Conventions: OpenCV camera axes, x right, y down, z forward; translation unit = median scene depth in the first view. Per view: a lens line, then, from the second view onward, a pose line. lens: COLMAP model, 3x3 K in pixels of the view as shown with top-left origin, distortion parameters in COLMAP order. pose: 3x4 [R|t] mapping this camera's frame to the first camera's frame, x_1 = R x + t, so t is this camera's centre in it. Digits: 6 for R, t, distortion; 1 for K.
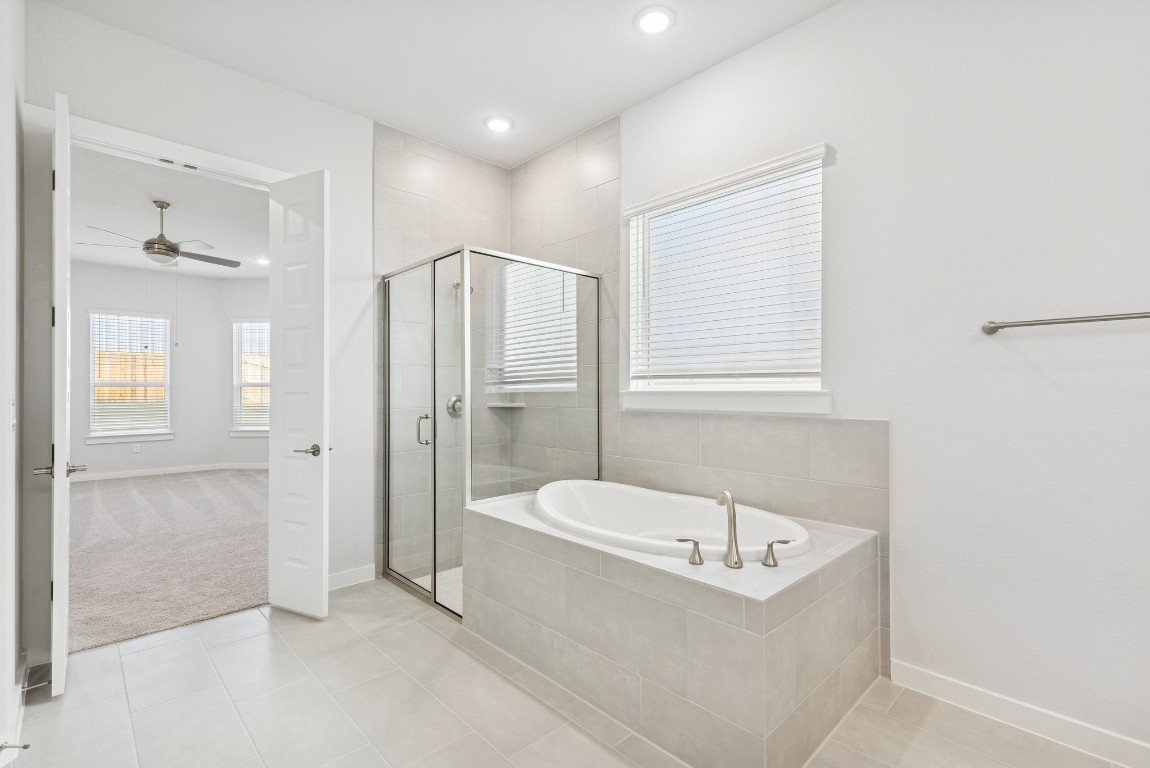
lens RADIAL K [[517.6, 0, 574.4], [0, 517.6, 387.5], [0, 0, 1]] dist [0.001119, 0.000078]
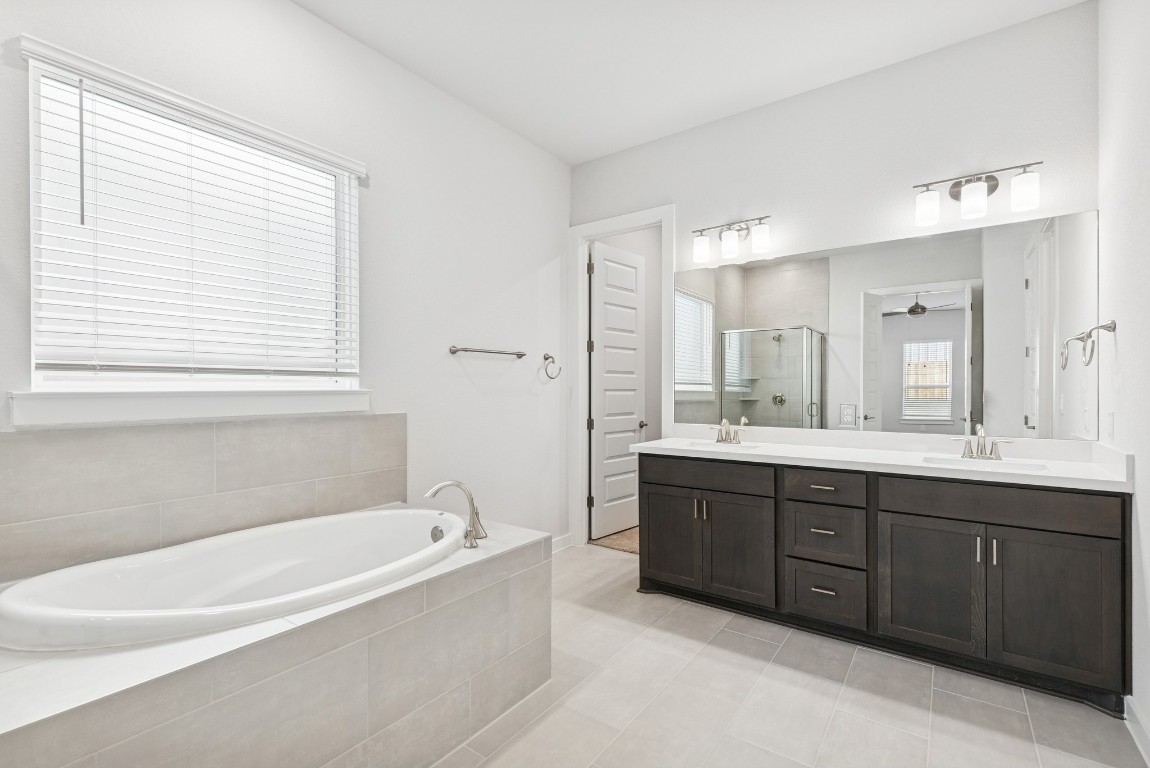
lens RADIAL K [[517.6, 0, 574.4], [0, 517.6, 387.5], [0, 0, 1]] dist [0.001119, 0.000078]
pose [[-0.182483, 0.001714, 0.983208, -0.675323], [-0.003960, 0.999989, -0.002479, 0.002125], [-0.983201, -0.004346, -0.182474, 0.754062]]
